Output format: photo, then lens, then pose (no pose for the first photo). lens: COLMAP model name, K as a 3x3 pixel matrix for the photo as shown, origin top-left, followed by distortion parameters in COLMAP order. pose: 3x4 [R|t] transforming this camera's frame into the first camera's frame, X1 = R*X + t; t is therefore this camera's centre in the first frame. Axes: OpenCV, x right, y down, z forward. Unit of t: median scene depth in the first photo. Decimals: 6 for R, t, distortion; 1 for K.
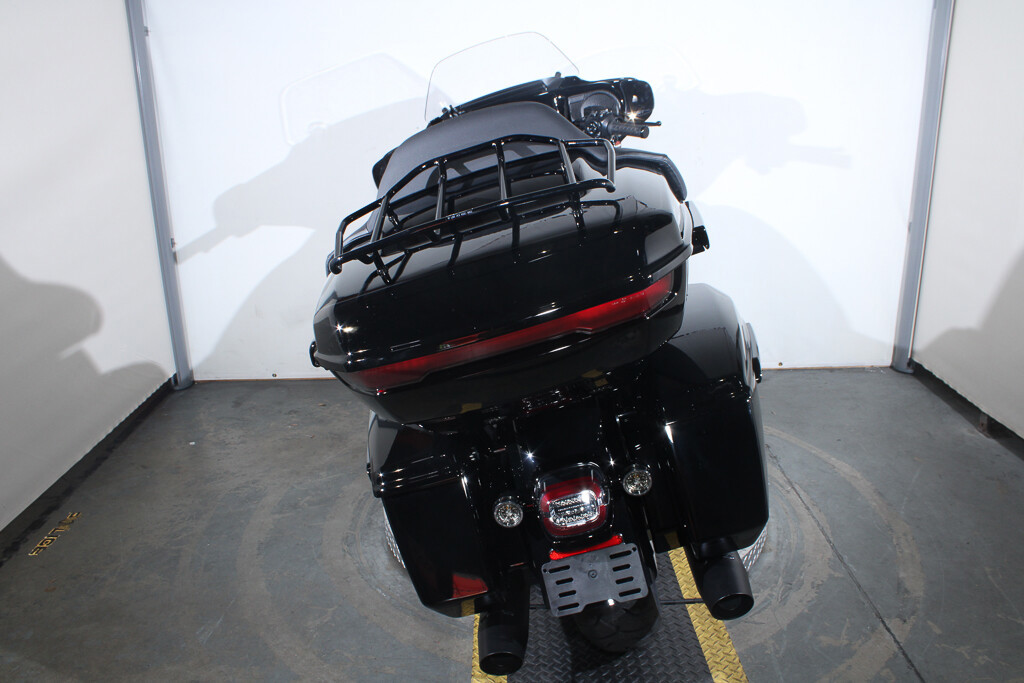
lens RADIAL K [[845.7, 0, 514.2], [0, 845.7, 357.5], [0, 0, 1]] dist [-0.171059, 0.152418]
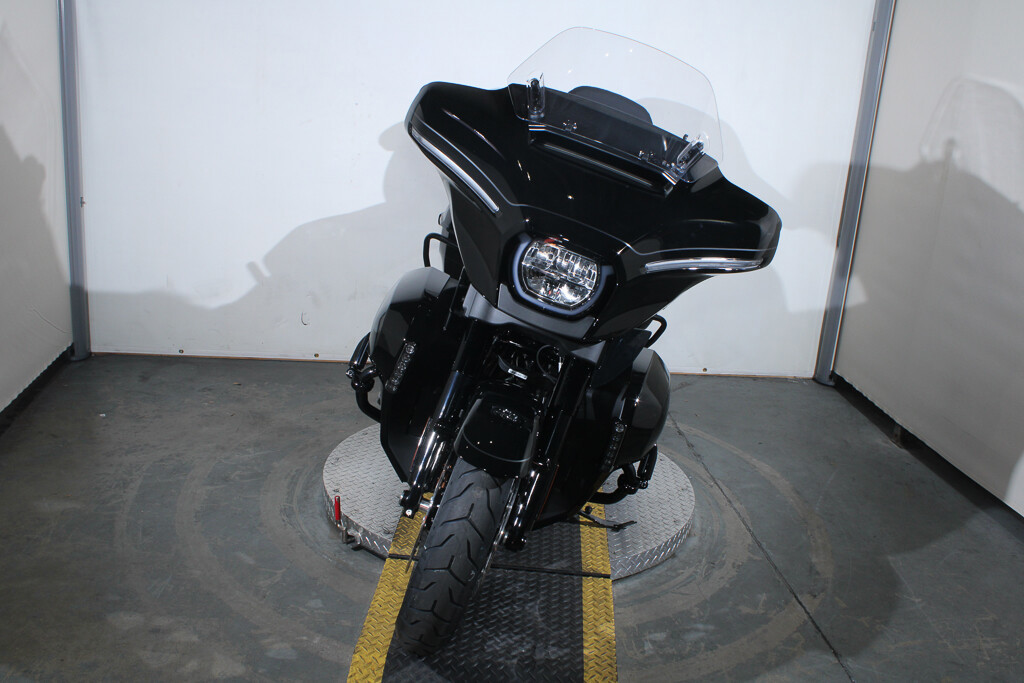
lens RADIAL K [[996.0, 0, 512.0], [0, 996.0, 341.5], [0, 0, 1]] dist [-0.138744, 0.148719]
pose [[0.989873, 0.059463, 0.128904, -0.089184], [-0.056051, 0.997979, -0.029940, 0.032204], [-0.130423, 0.022411, 0.991205, -0.204603]]
